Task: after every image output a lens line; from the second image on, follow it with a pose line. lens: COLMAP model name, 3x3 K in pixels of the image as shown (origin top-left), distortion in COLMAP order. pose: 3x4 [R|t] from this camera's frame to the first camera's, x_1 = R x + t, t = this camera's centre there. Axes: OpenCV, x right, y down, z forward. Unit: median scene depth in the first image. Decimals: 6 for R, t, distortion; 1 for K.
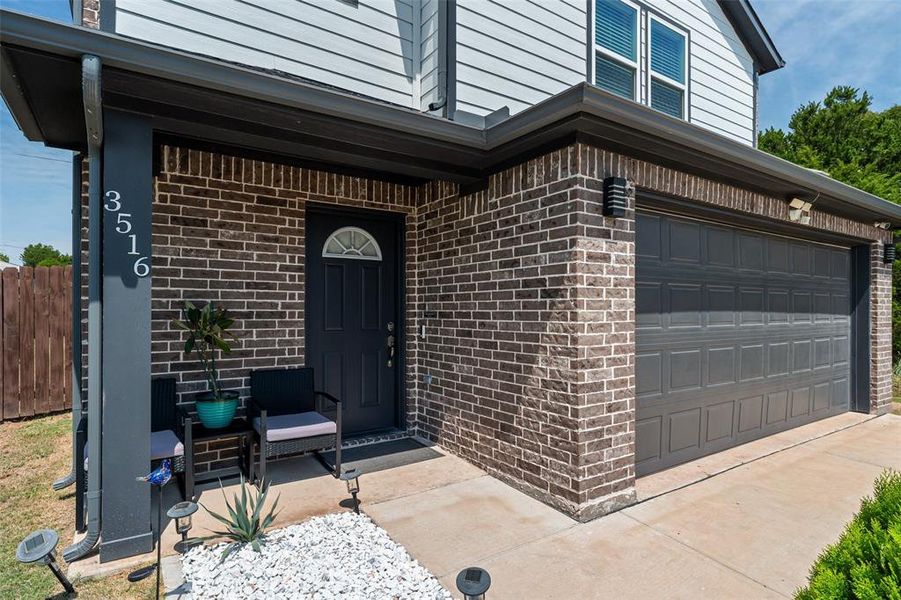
lens RADIAL K [[473.8, 0, 450.9], [0, 473.8, 303.4], [0, 0, 1]] dist [-0.000234, 0.000416]
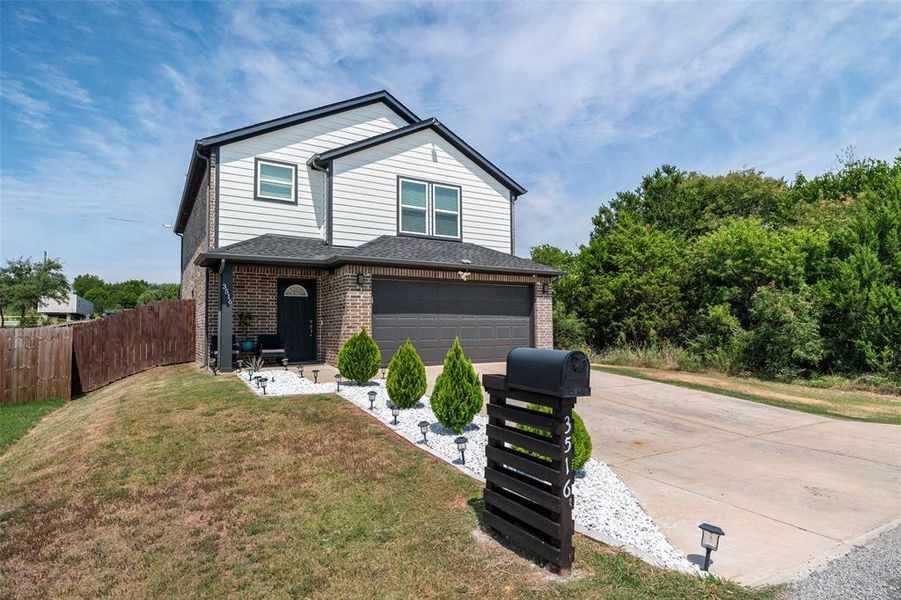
lens RADIAL K [[473.8, 0, 448.1], [0, 473.8, 299.3], [0, 0, 1]] dist [-0.000234, 0.000416]
pose [[0.998710, -0.016499, -0.048016, 0.835440], [0.014022, 0.998575, -0.051488, 0.079819], [0.048797, 0.050749, 0.997519, -1.759594]]
